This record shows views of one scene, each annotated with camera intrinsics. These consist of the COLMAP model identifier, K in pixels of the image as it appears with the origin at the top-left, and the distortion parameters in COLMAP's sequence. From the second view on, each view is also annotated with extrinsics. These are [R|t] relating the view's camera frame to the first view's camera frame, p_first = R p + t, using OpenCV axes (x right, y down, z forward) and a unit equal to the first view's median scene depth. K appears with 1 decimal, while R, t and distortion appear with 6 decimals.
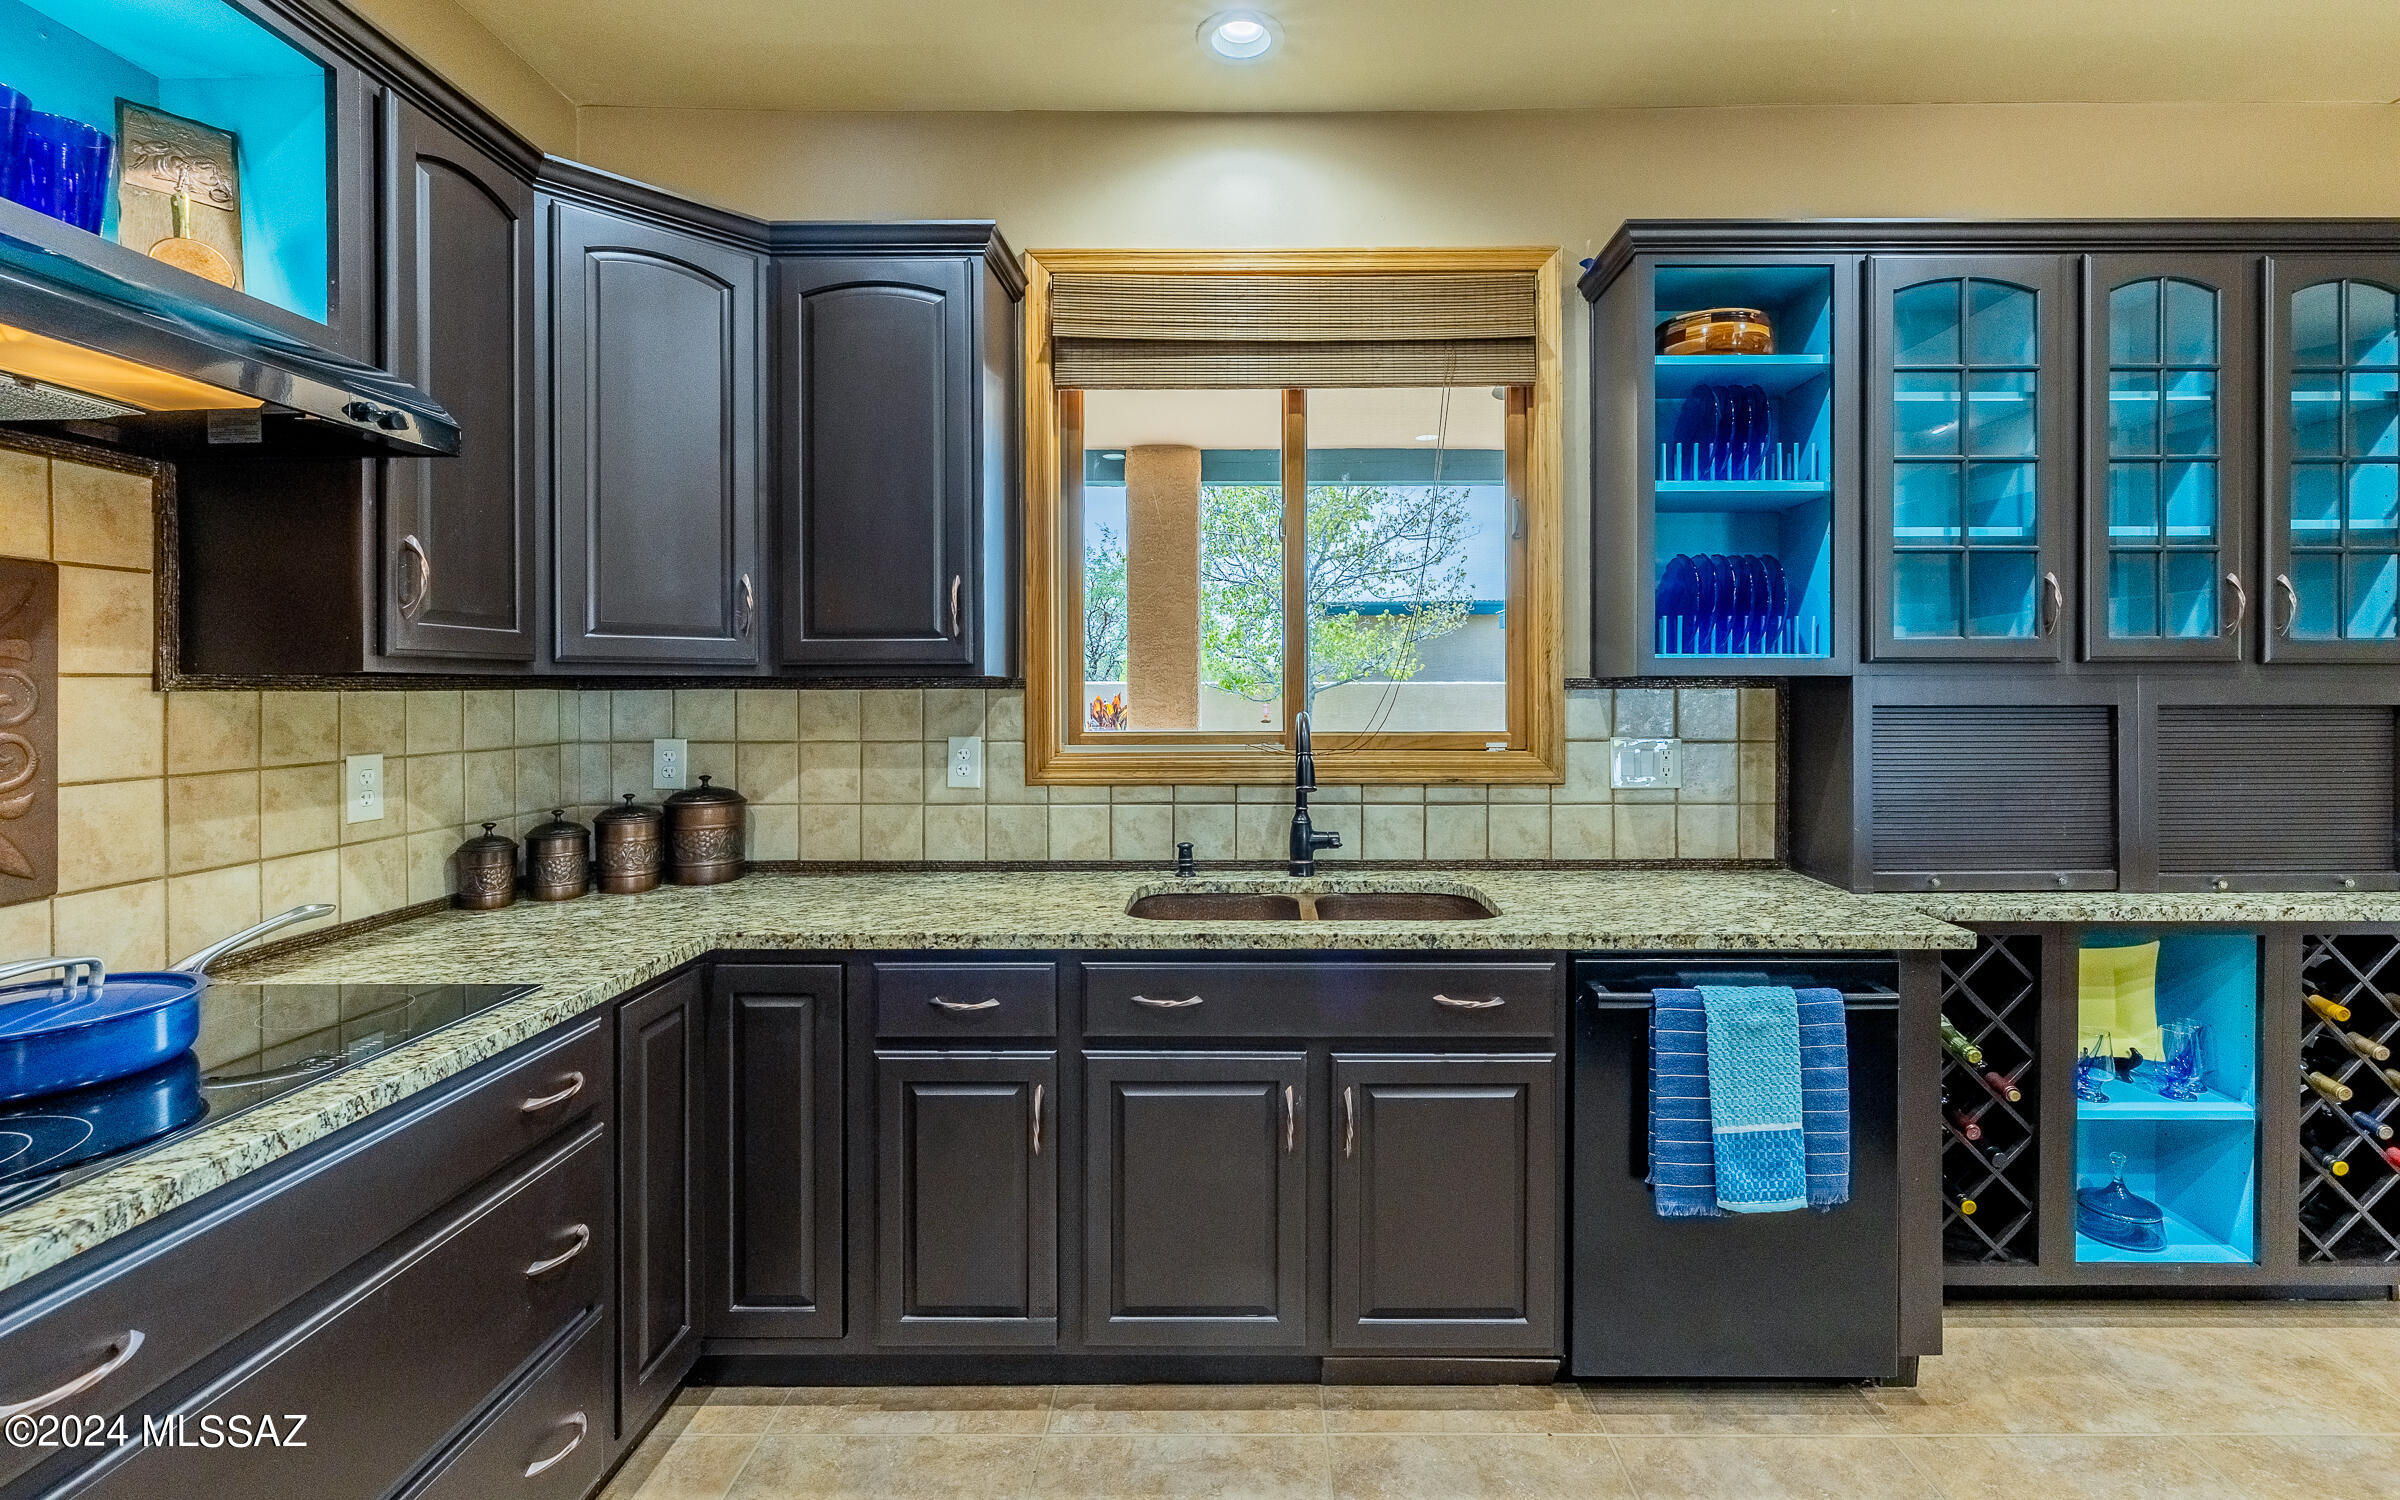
lens RADIAL K [[1054.9, 0, 1258.3], [0, 1054.9, 696.5], [0, 0, 1]] dist [-0.000404, 0.001030]
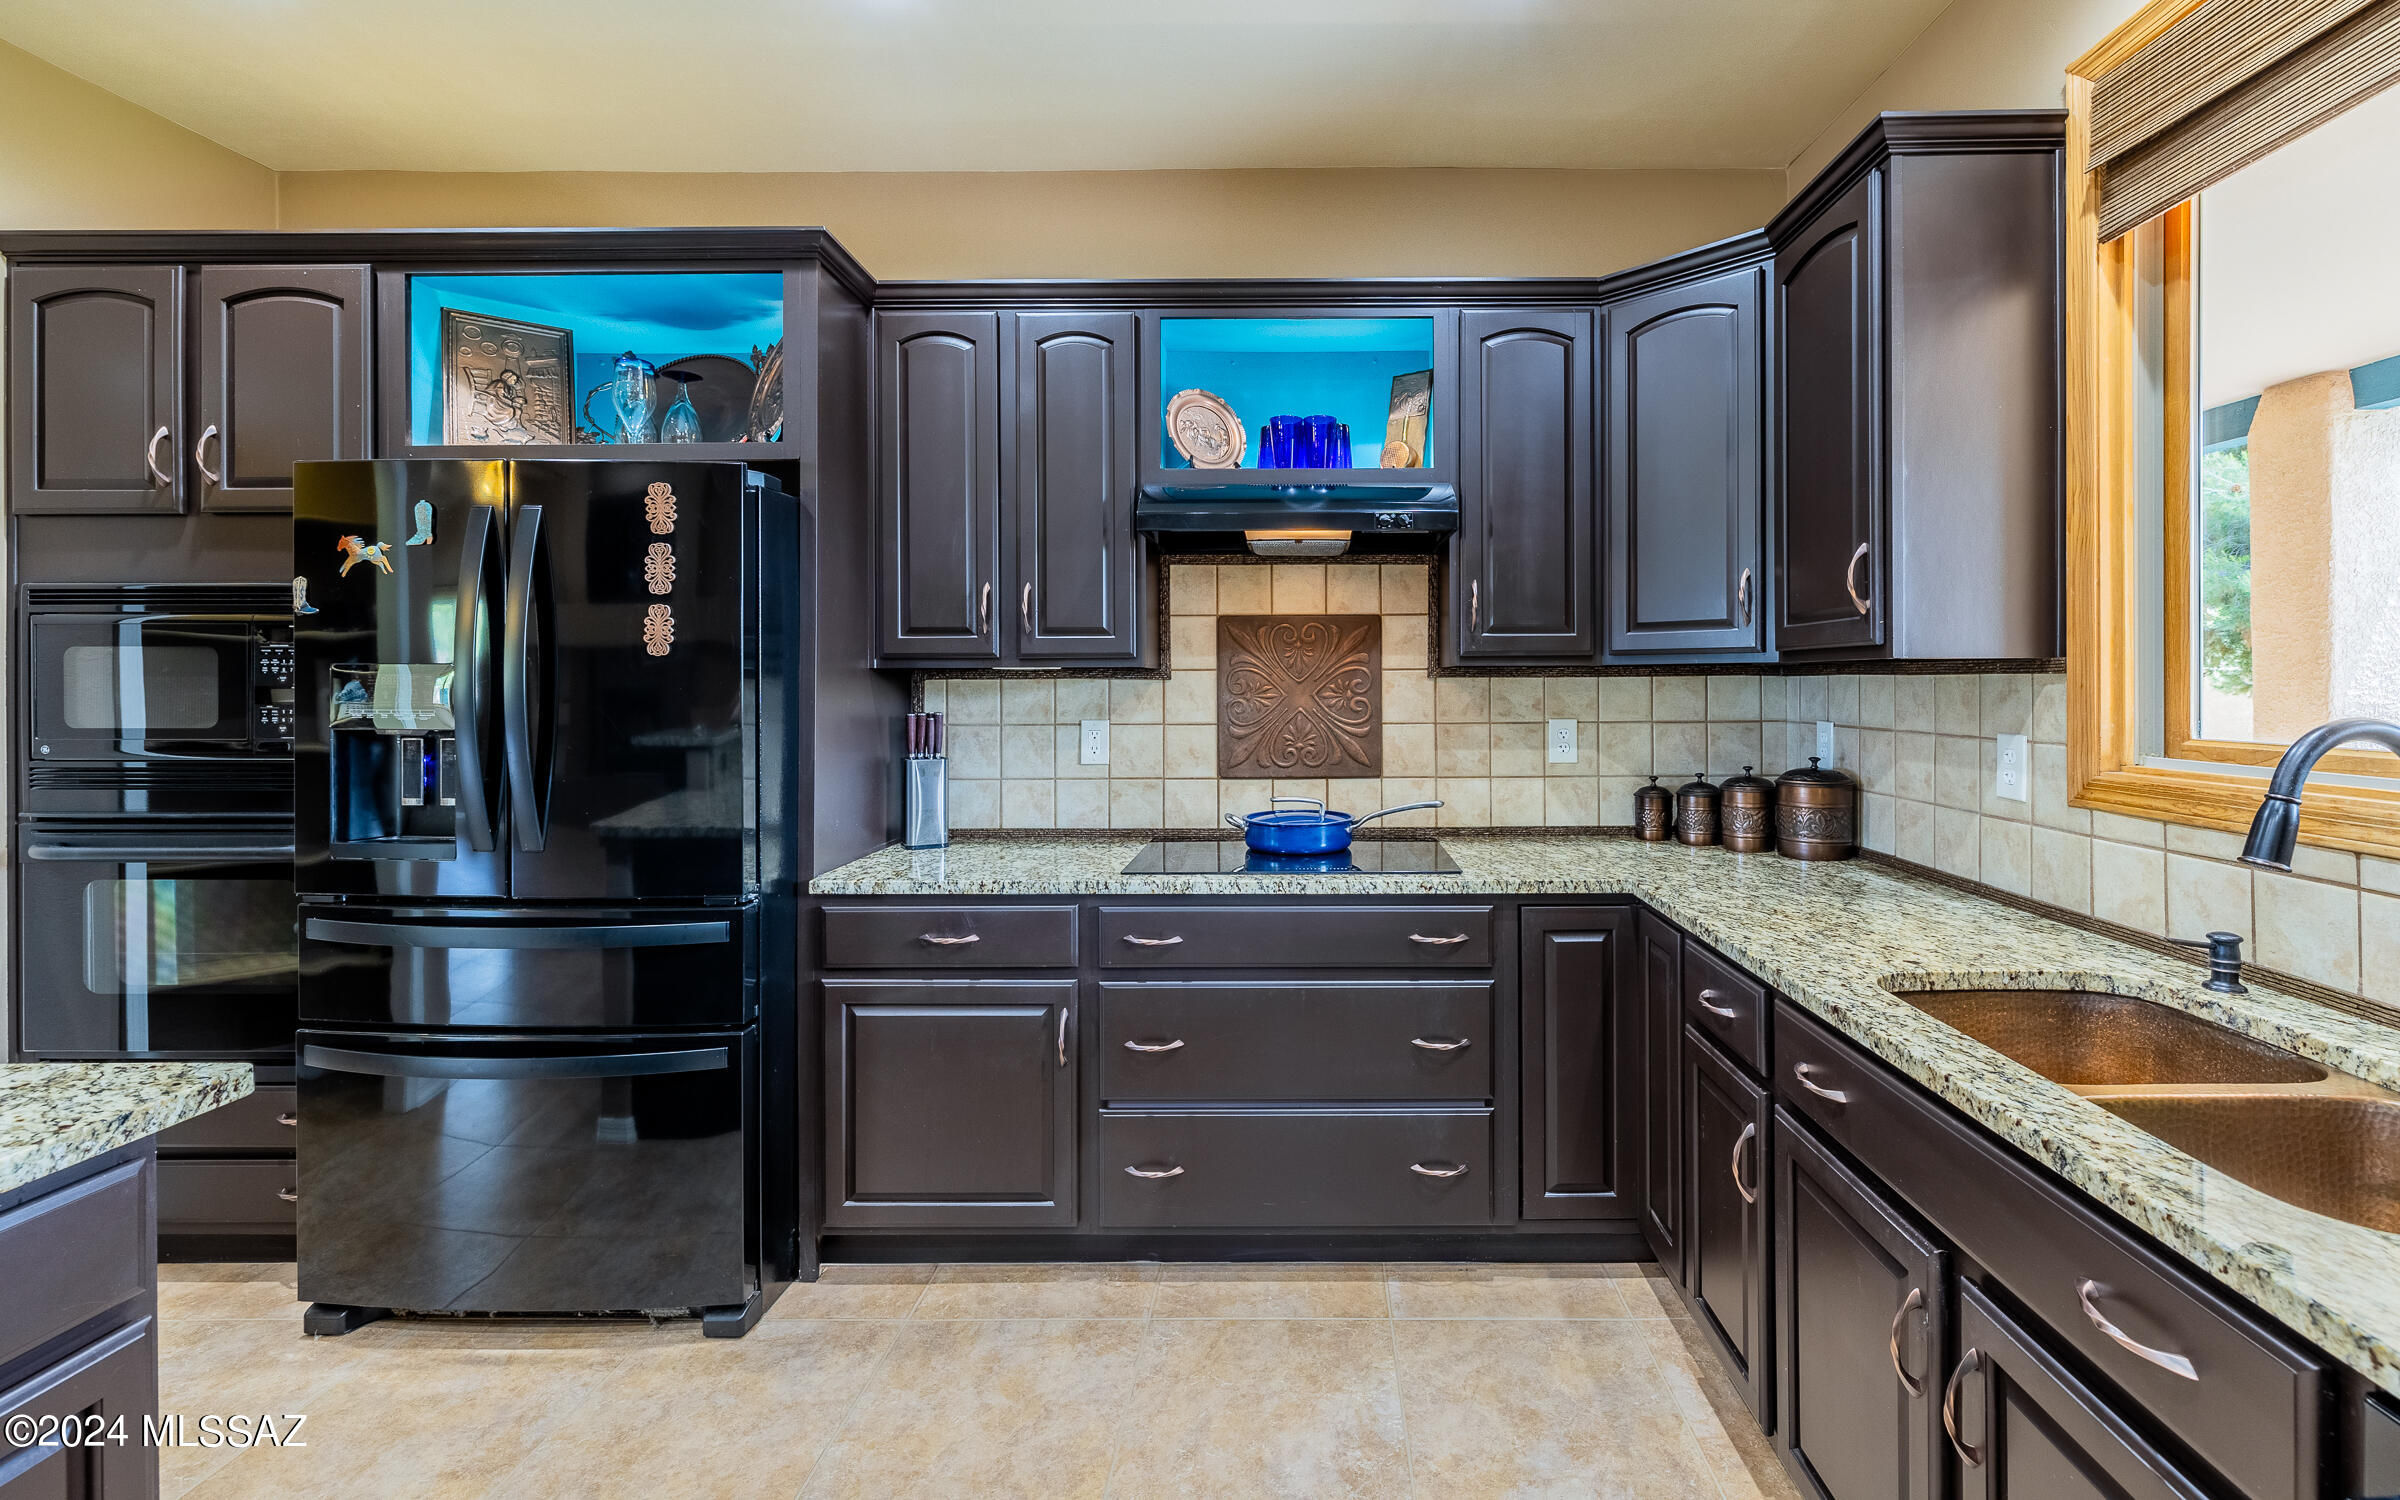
lens RADIAL K [[1054.9, 0, 1300.2], [0, 1054.9, 670.1], [0, 0, 1]] dist [-0.000404, 0.001030]
pose [[-0.003018, -0.007832, -0.999965, 0.583115], [-0.004673, 0.999959, -0.007818, -0.001547], [0.999985, 0.004649, -0.003055, 0.539926]]
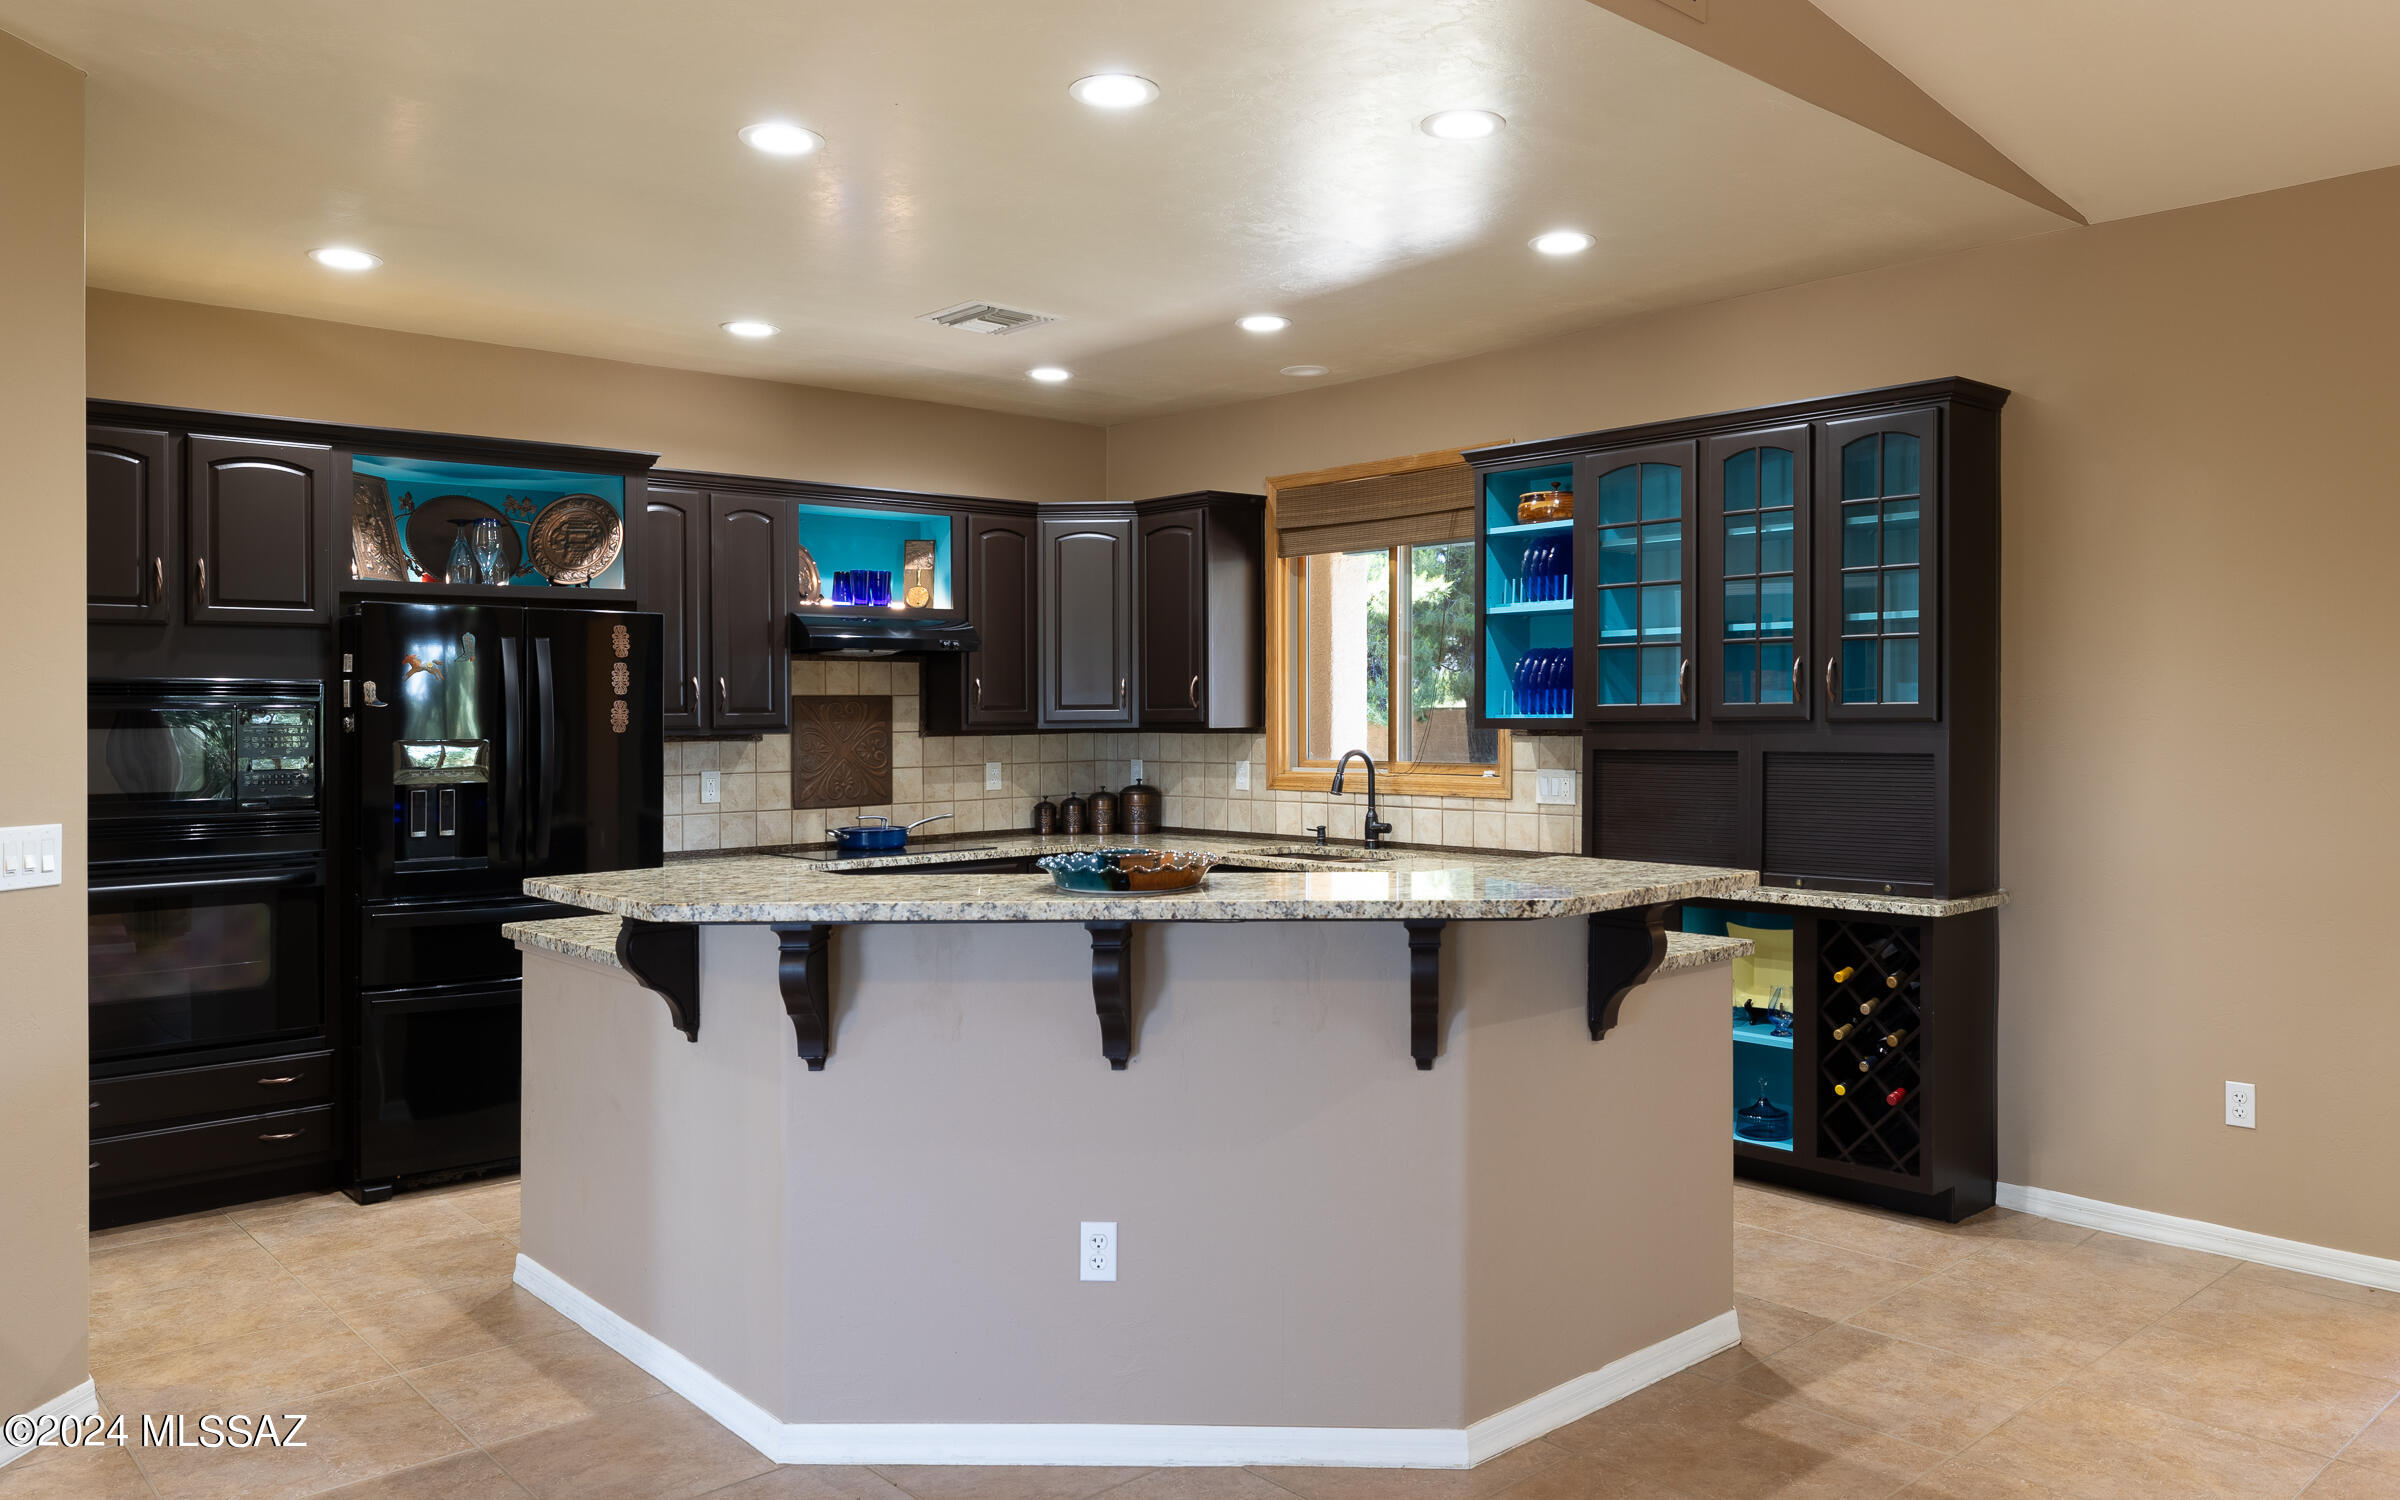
lens RADIAL K [[1678.9, 0, 1319.5], [0, 1678.9, 752.7], [0, 0, 1]] dist [-0.004110, 0.000773]
pose [[0.703946, 0.013513, -0.710125, 2.043605], [0.001483, 0.999789, 0.020494, -0.037504], [0.710252, -0.015480, 0.703777, -0.991582]]
